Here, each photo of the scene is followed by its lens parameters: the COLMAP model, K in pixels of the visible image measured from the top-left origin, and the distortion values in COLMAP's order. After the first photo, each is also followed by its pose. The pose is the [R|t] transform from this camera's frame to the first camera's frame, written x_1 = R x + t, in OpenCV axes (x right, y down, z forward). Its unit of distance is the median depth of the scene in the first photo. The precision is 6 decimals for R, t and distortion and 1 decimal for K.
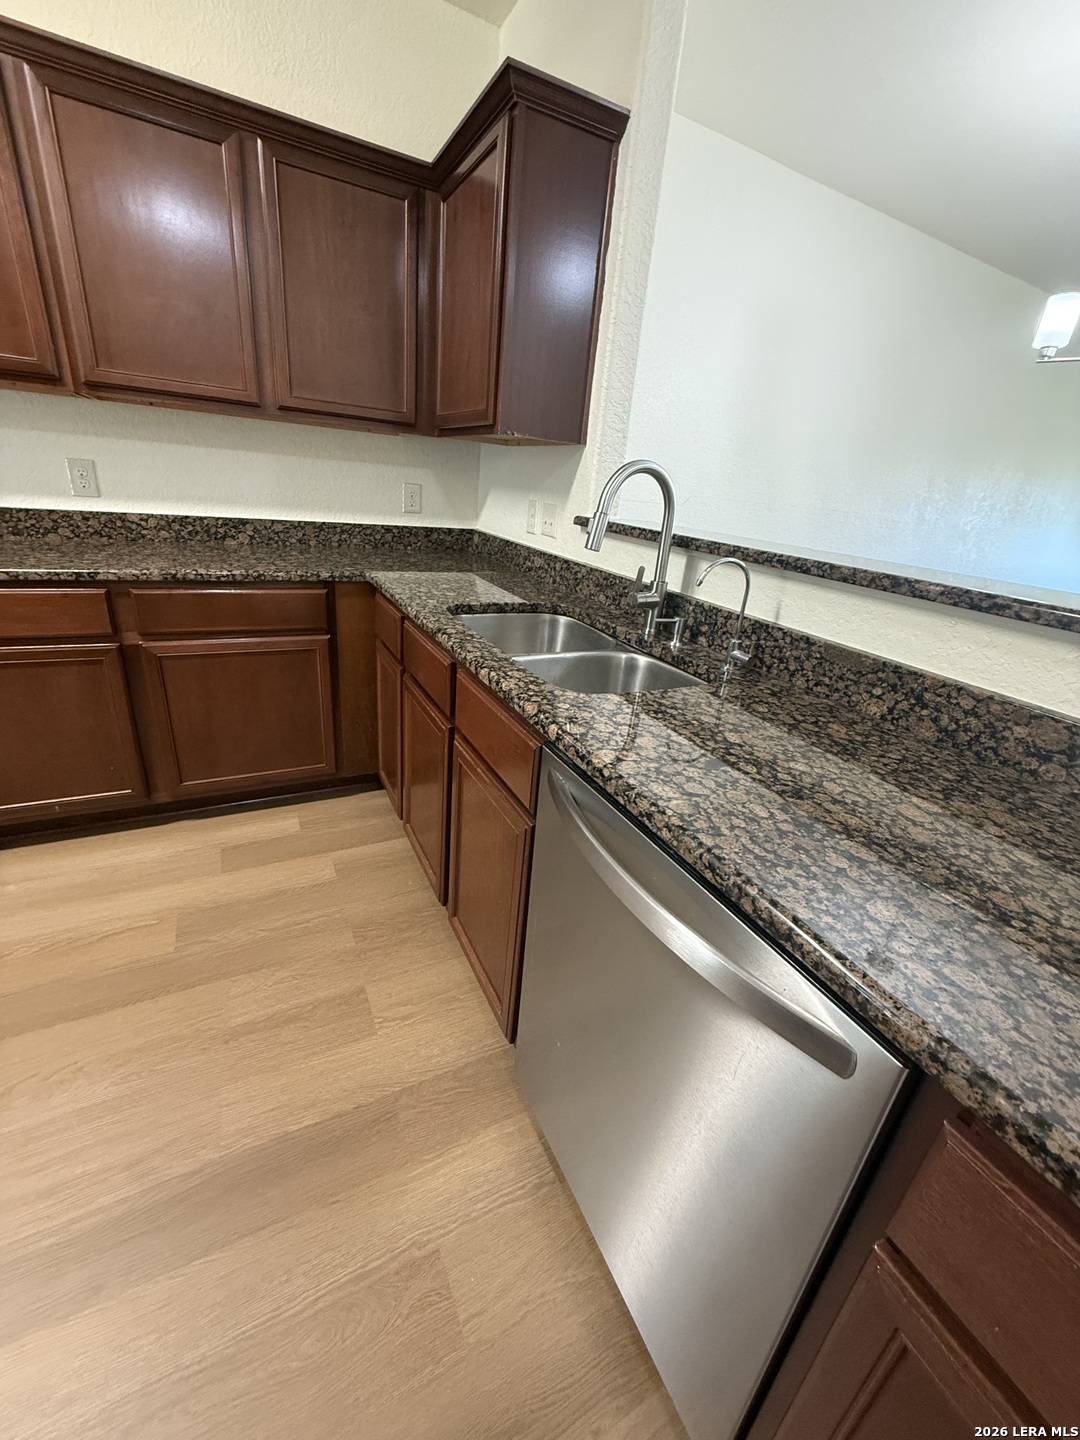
lens RADIAL K [[574.3, 0, 541.4], [0, 574.3, 717.8], [0, 0, 1]] dist [0.000438, 0.000125]
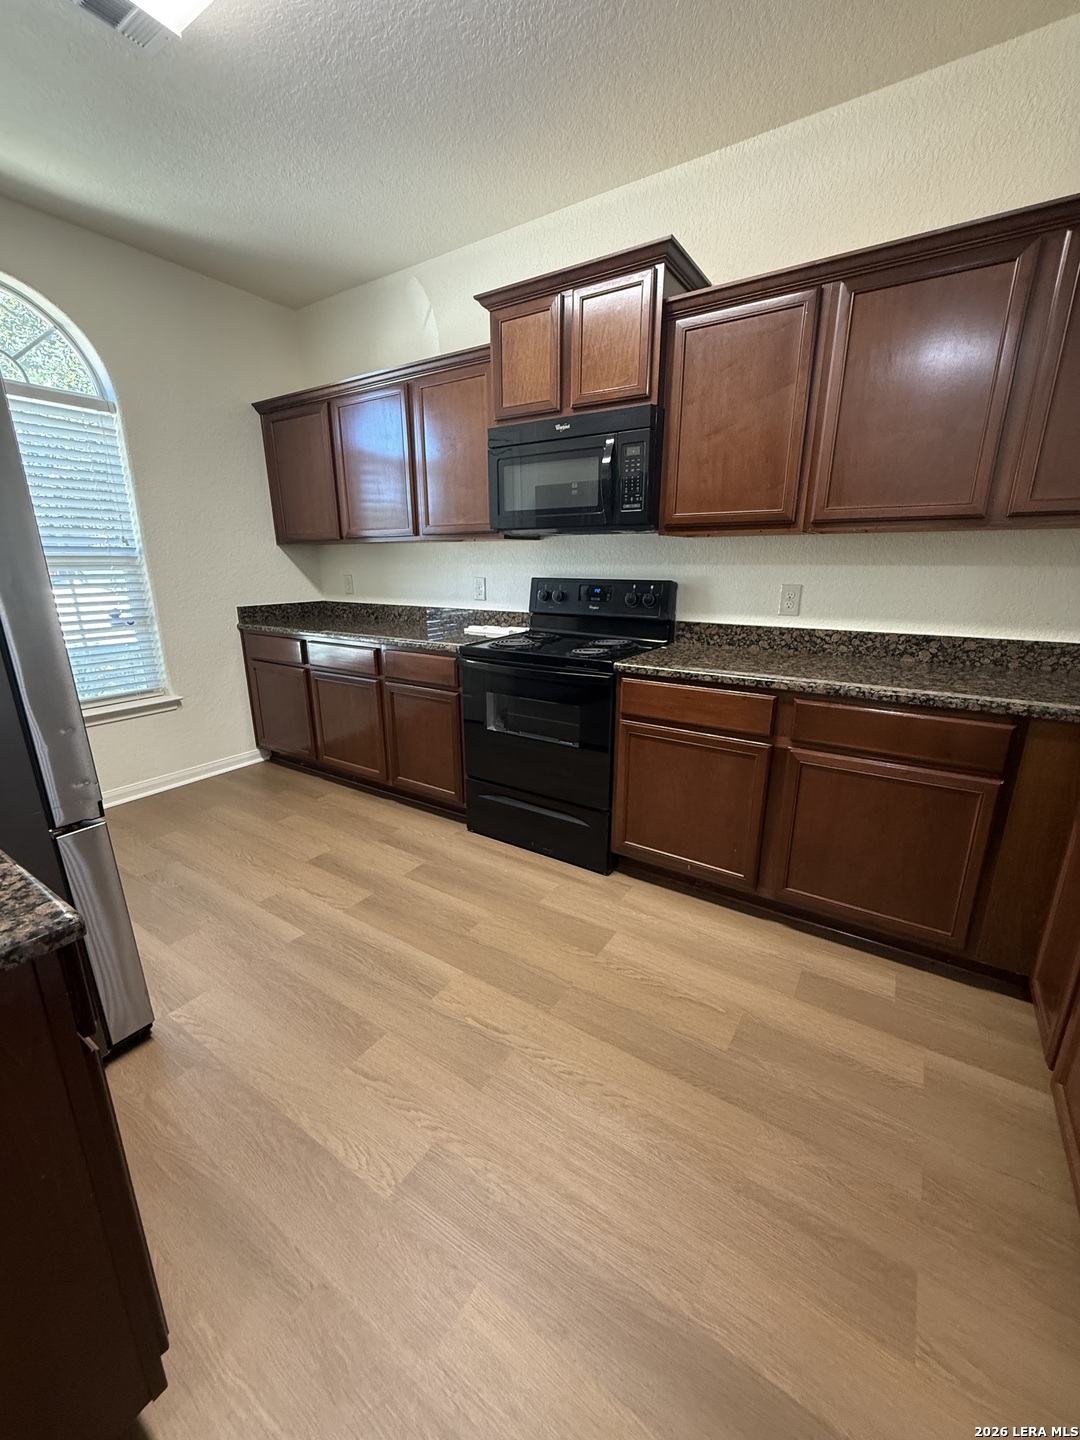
lens RADIAL K [[574.3, 0, 541.7], [0, 574.3, 717.0], [0, 0, 1]] dist [0.000438, 0.000125]
pose [[0.492491, 0.144796, -0.858188, -0.018719], [-0.292316, 0.956300, -0.006402, -0.039851], [0.819758, 0.254015, 0.513296, 0.058598]]
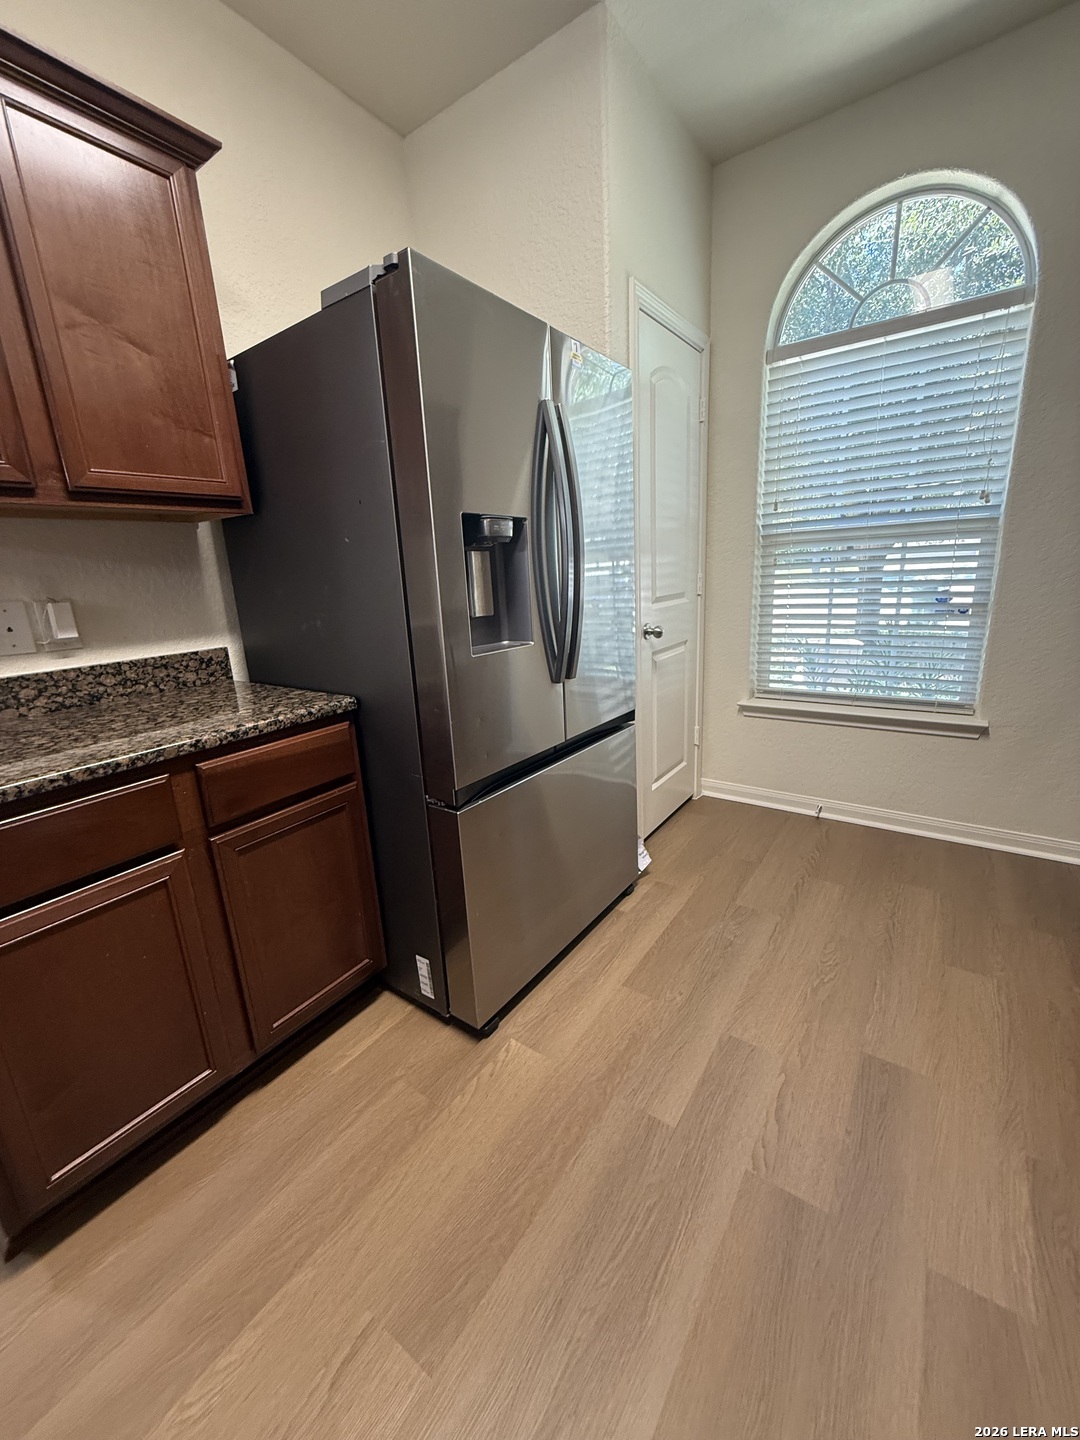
lens RADIAL K [[574.3, 0, 542.2], [0, 574.3, 717.5], [0, 0, 1]] dist [0.000438, 0.000125]
pose [[-0.885098, 0.076179, -0.459128, -0.680915], [-0.204251, 0.822851, 0.530280, -0.238668], [0.418190, 0.563127, -0.712744, 0.483790]]
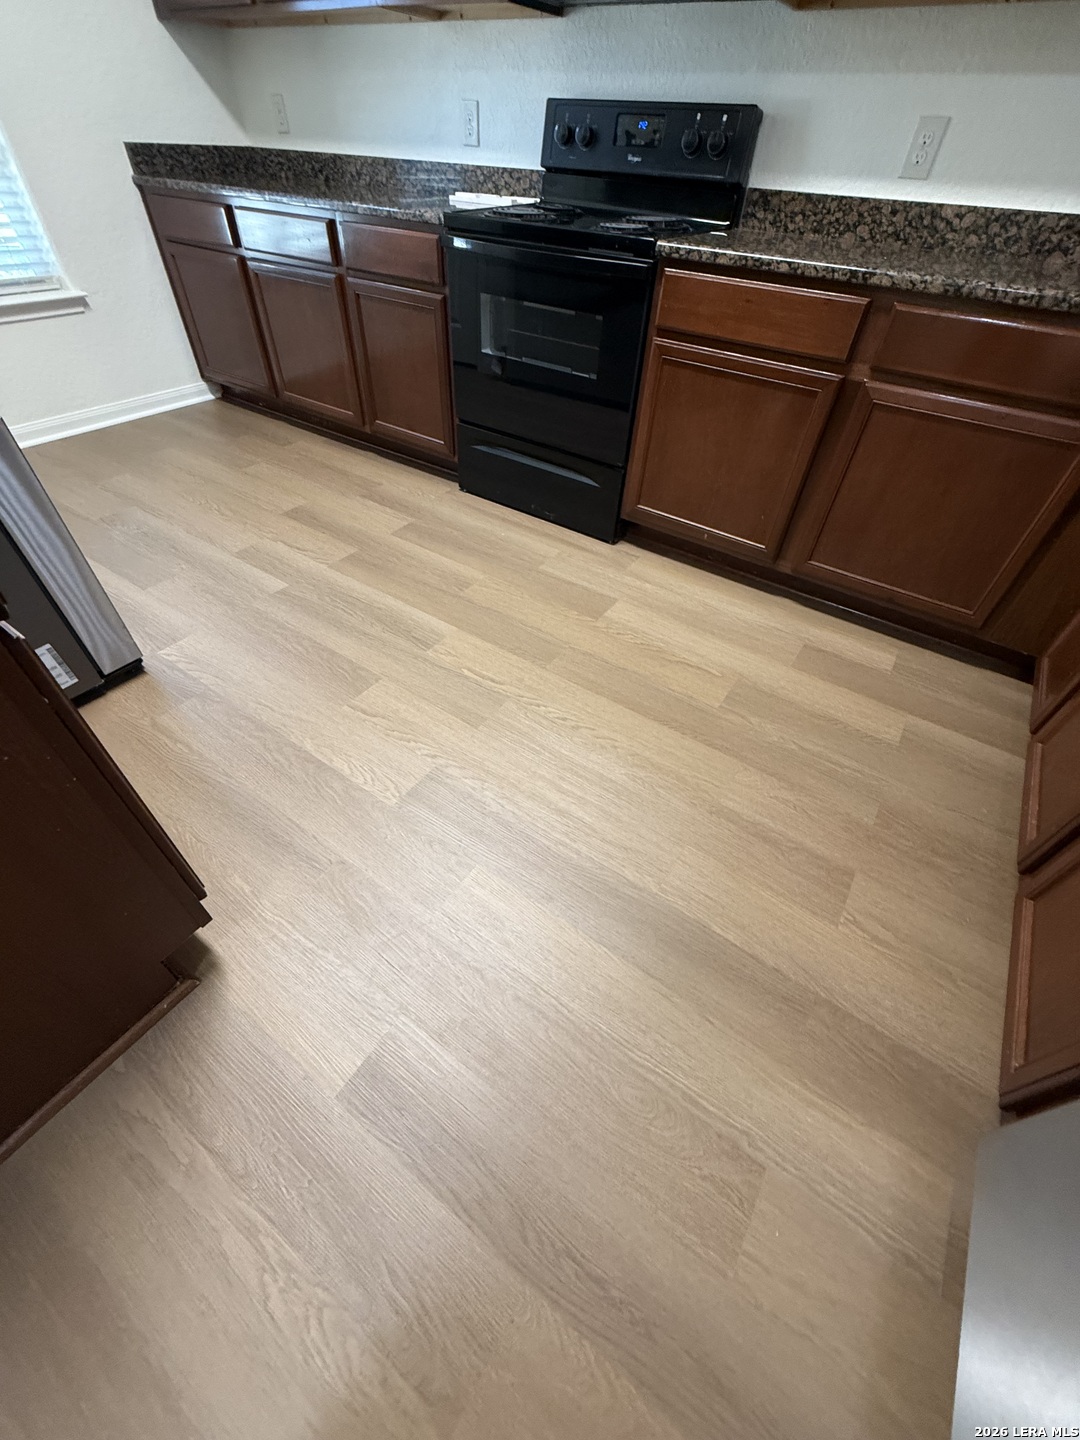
lens RADIAL K [[574.3, 0, 543.6], [0, 574.3, 717.0], [0, 0, 1]] dist [0.000438, 0.000125]
pose [[0.484752, 0.569683, -0.663684, -0.079705], [-0.339704, 0.821856, 0.457333, 0.044240], [0.805988, 0.003763, 0.591920, 0.113318]]
